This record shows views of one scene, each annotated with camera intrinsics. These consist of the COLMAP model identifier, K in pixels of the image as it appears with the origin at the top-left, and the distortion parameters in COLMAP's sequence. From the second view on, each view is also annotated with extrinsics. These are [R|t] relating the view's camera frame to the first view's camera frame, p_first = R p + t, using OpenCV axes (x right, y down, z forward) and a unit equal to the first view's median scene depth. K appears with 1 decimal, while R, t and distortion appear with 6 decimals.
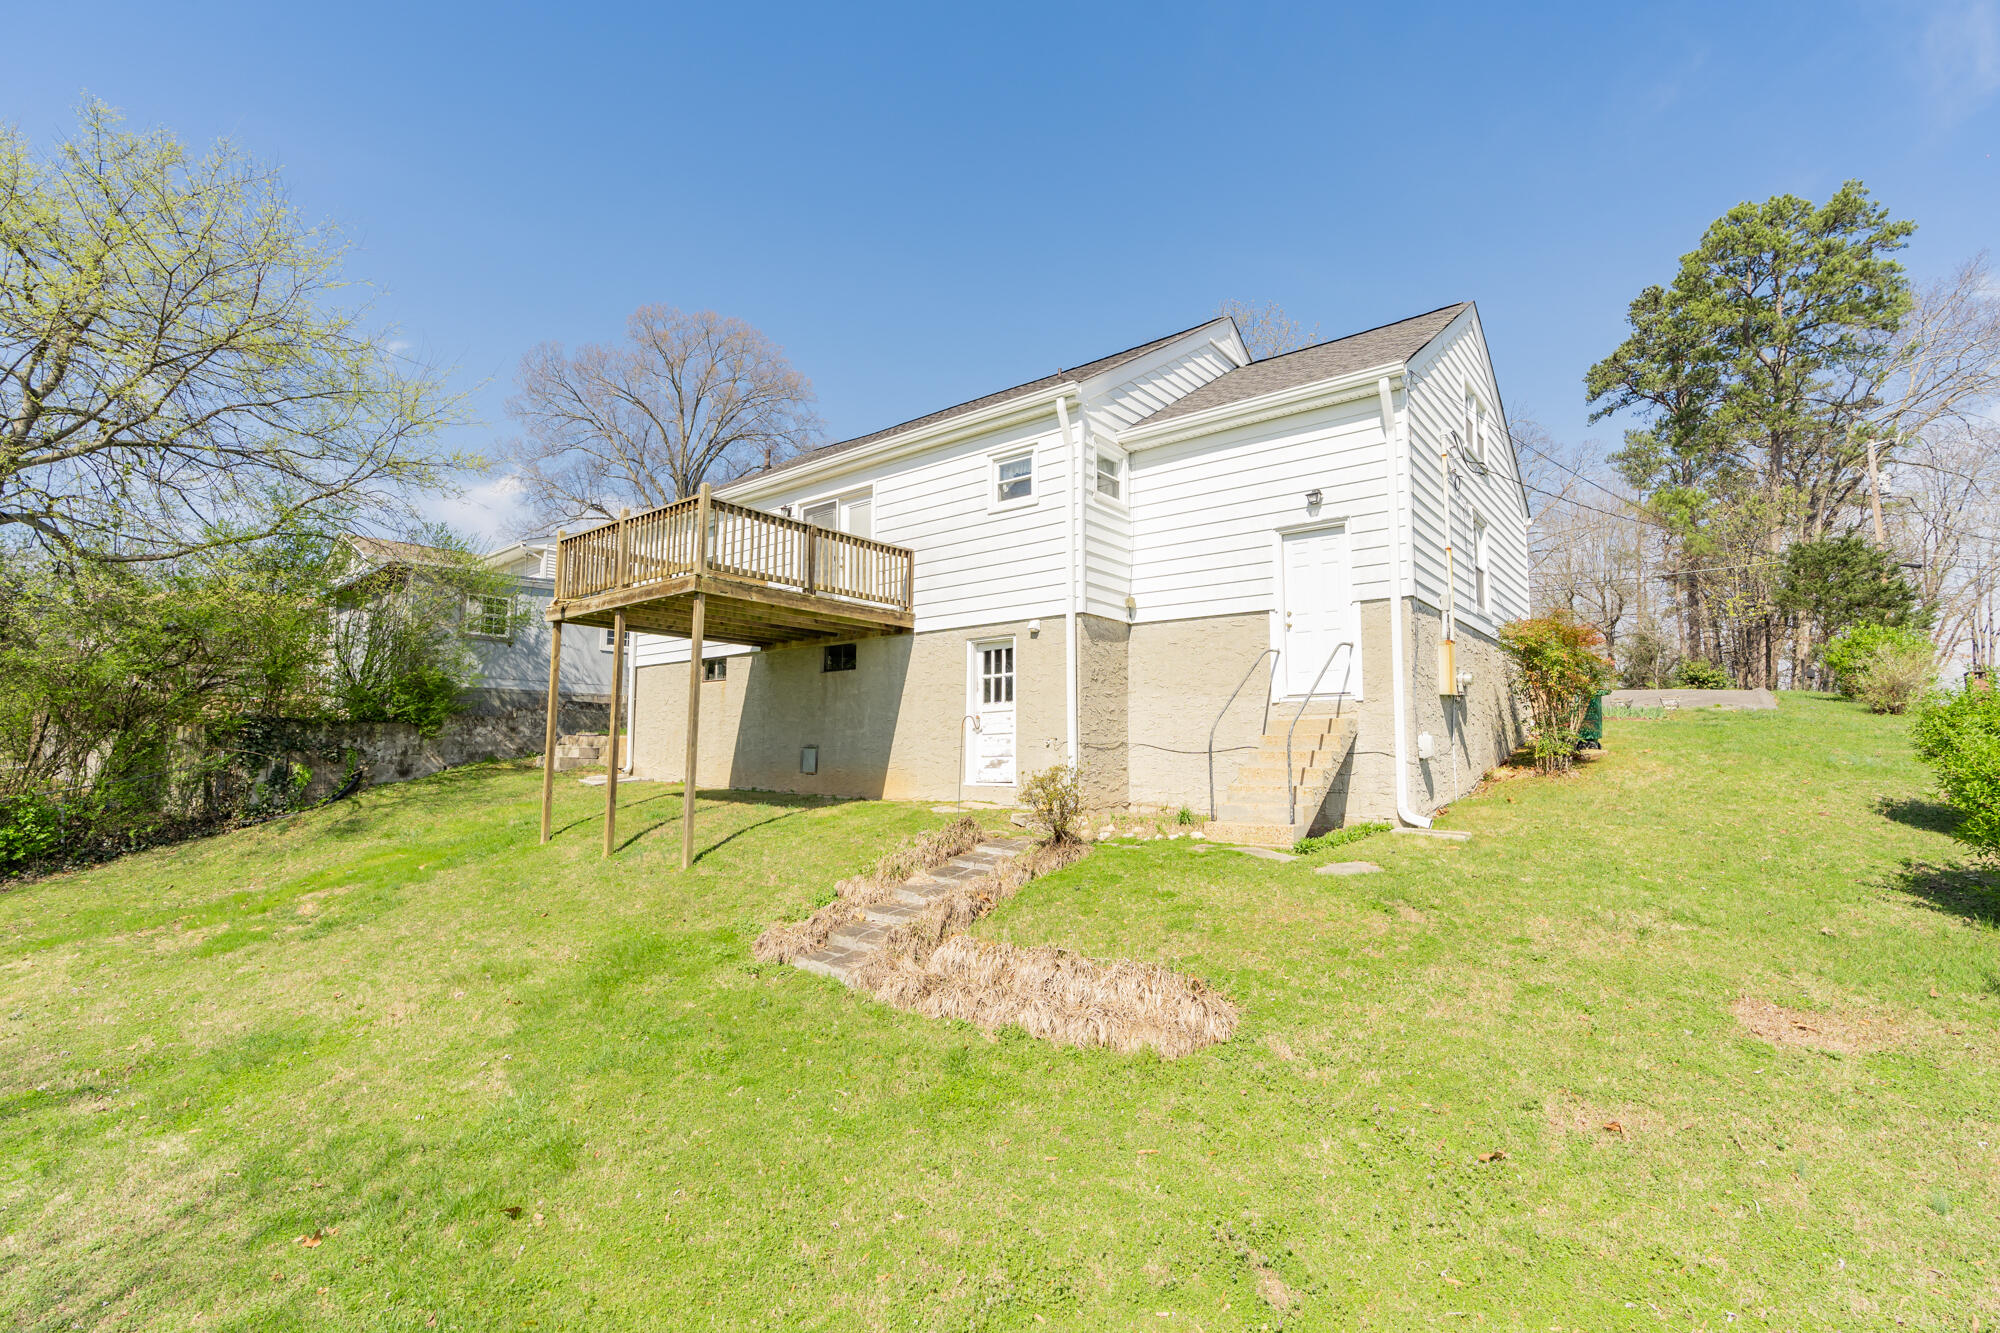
lens RADIAL K [[901.5, 0, 981.0], [0, 901.5, 665.5], [0, 0, 1]] dist [-0.000384, 0.000008]
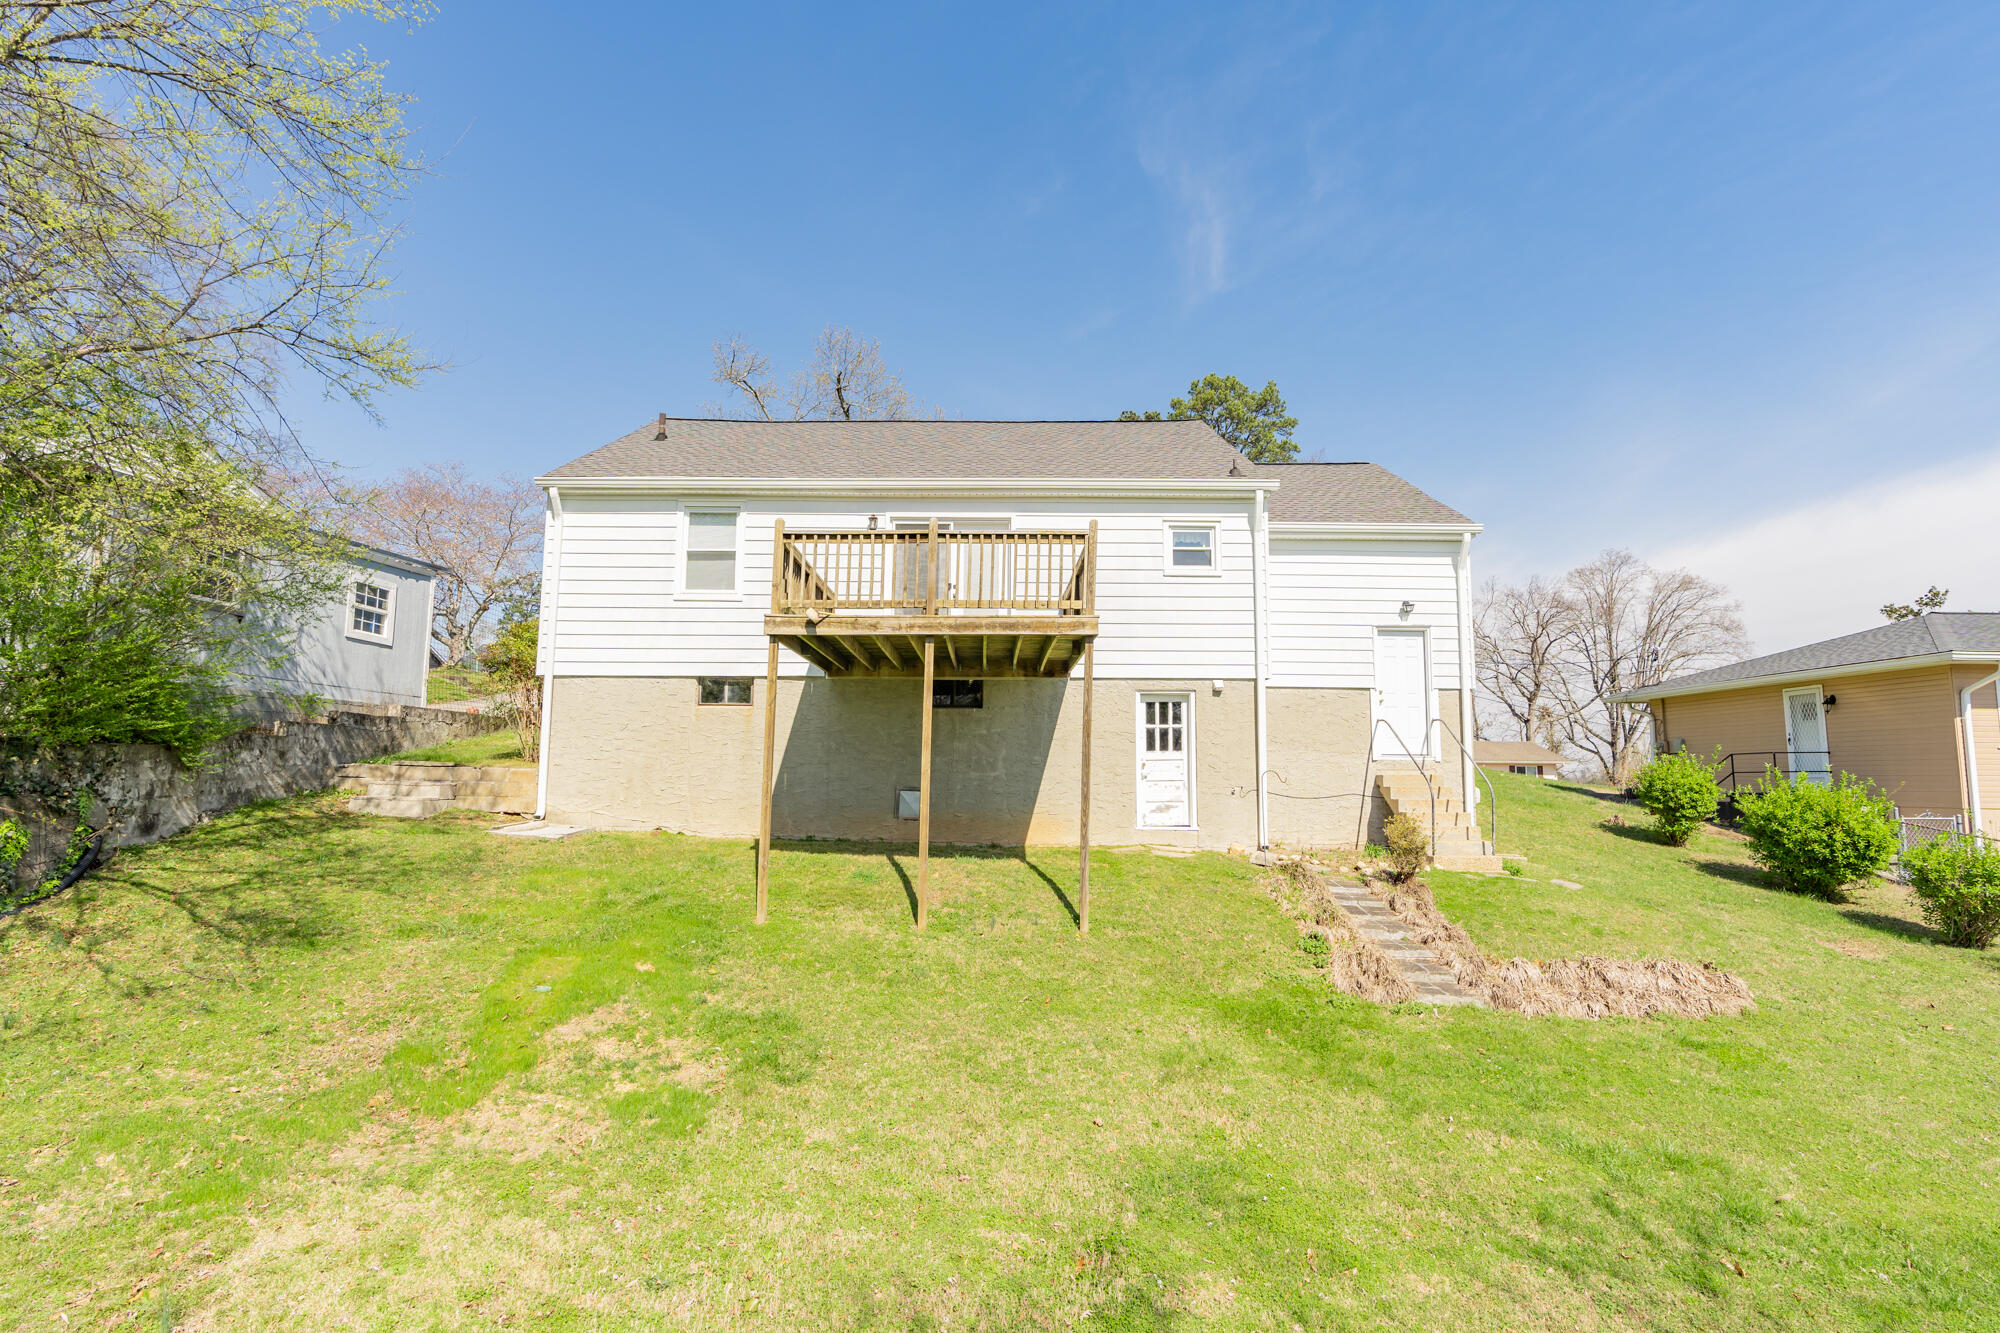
lens RADIAL K [[951.0, 0, 968.8], [0, 951.0, 665.5], [0, 0, 1]] dist [-0.002440, -0.000334]
pose [[0.784363, 0.075138, 0.615734, -0.856849], [-0.070610, 0.997000, -0.031717, -0.008554], [-0.616270, -0.018599, 0.787315, 0.249892]]
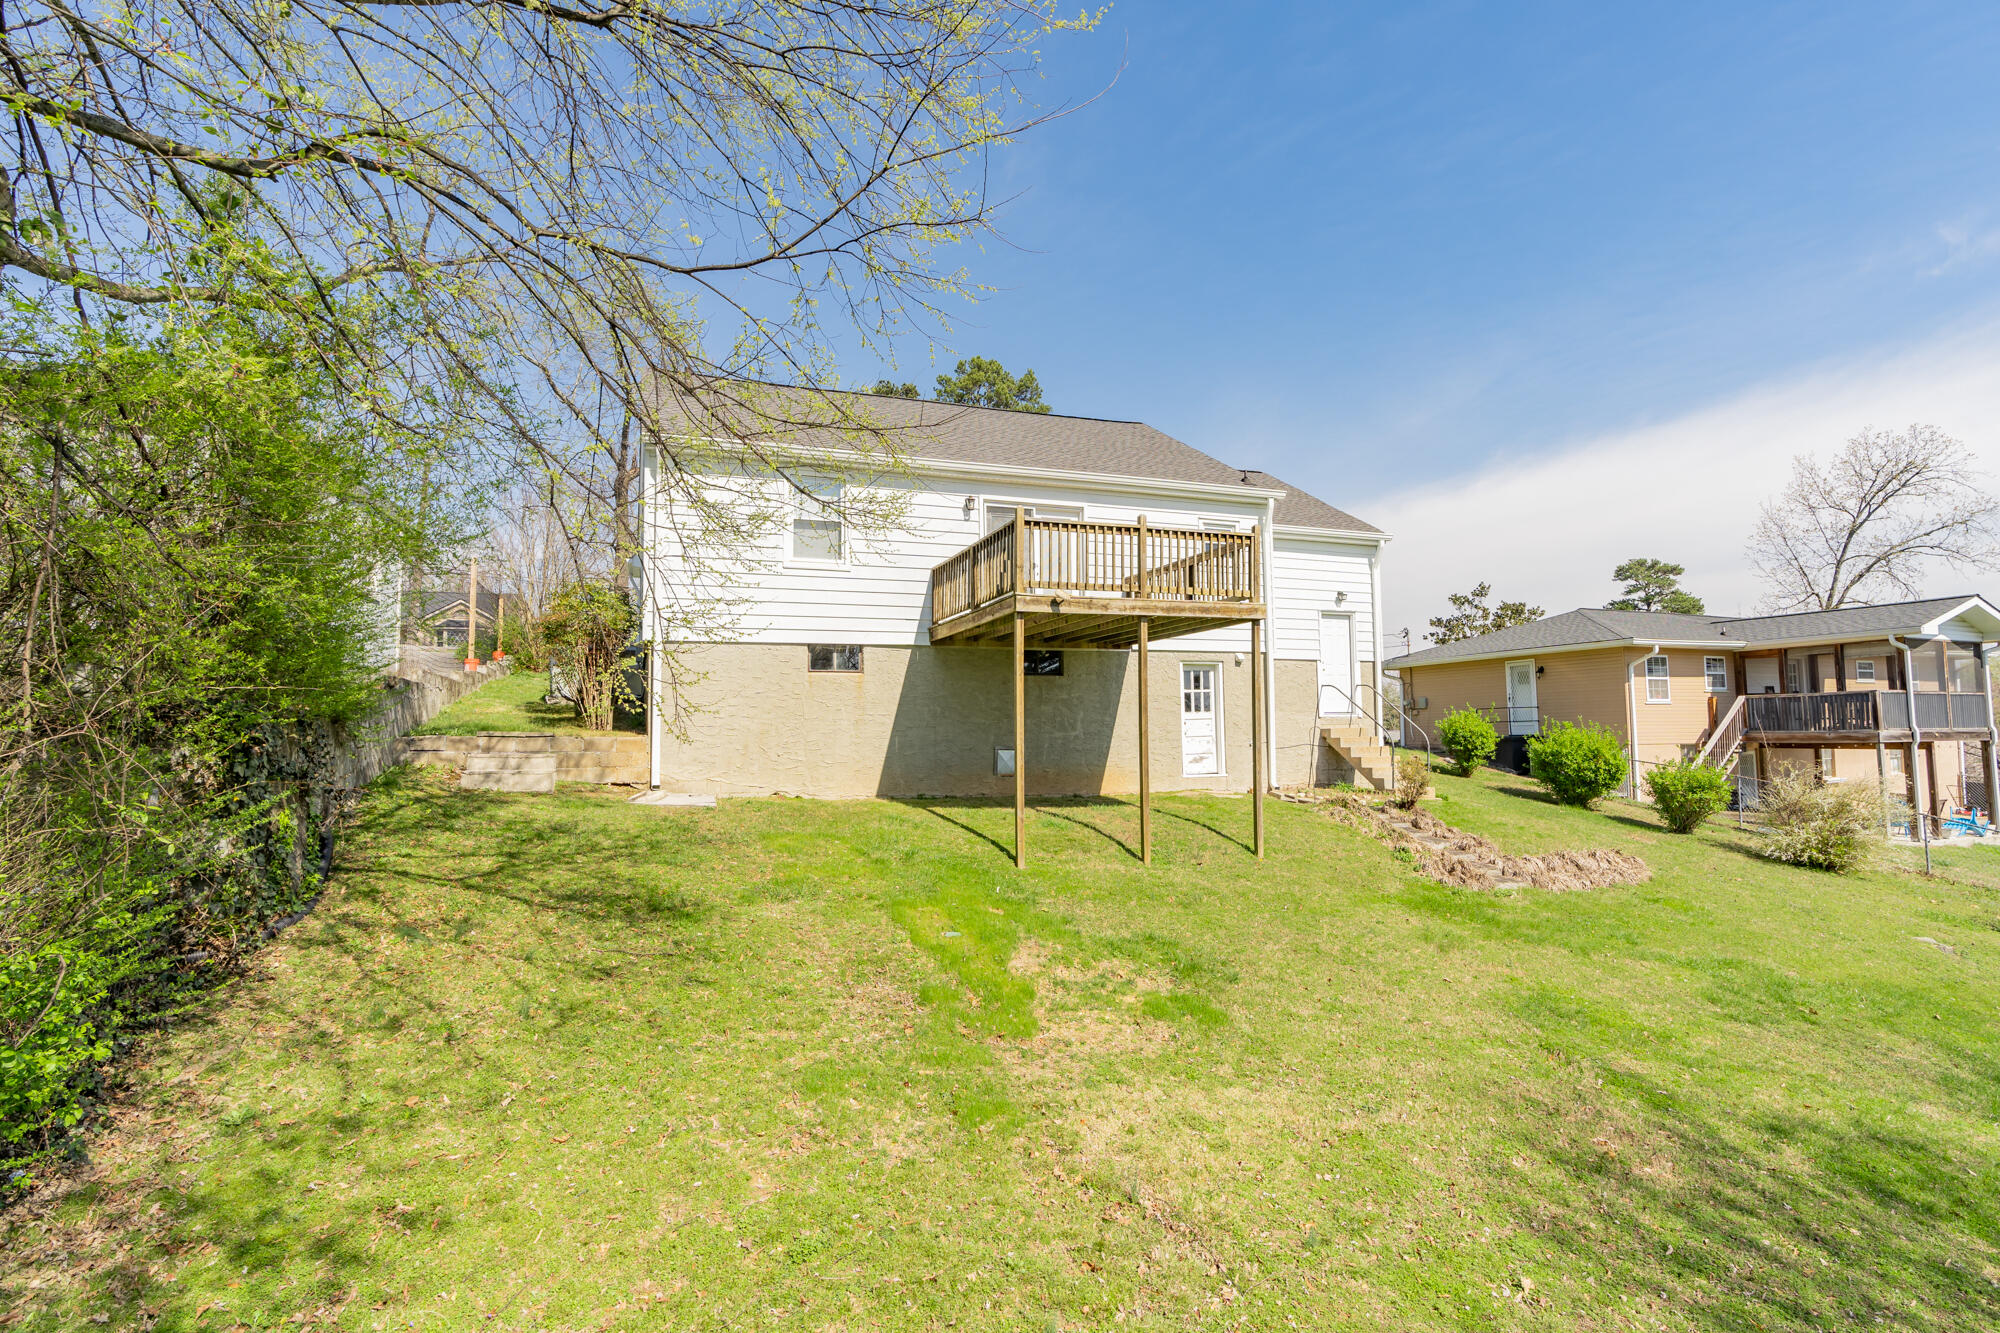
lens RADIAL K [[951.0, 0, 968.8], [0, 951.0, 665.5], [0, 0, 1]] dist [-0.002440, -0.000334]
pose [[0.513488, 0.052686, 0.856478, -1.296266], [-0.075912, 0.996989, -0.015818, 0.020794], [-0.854732, -0.056895, 0.515942, 0.575030]]
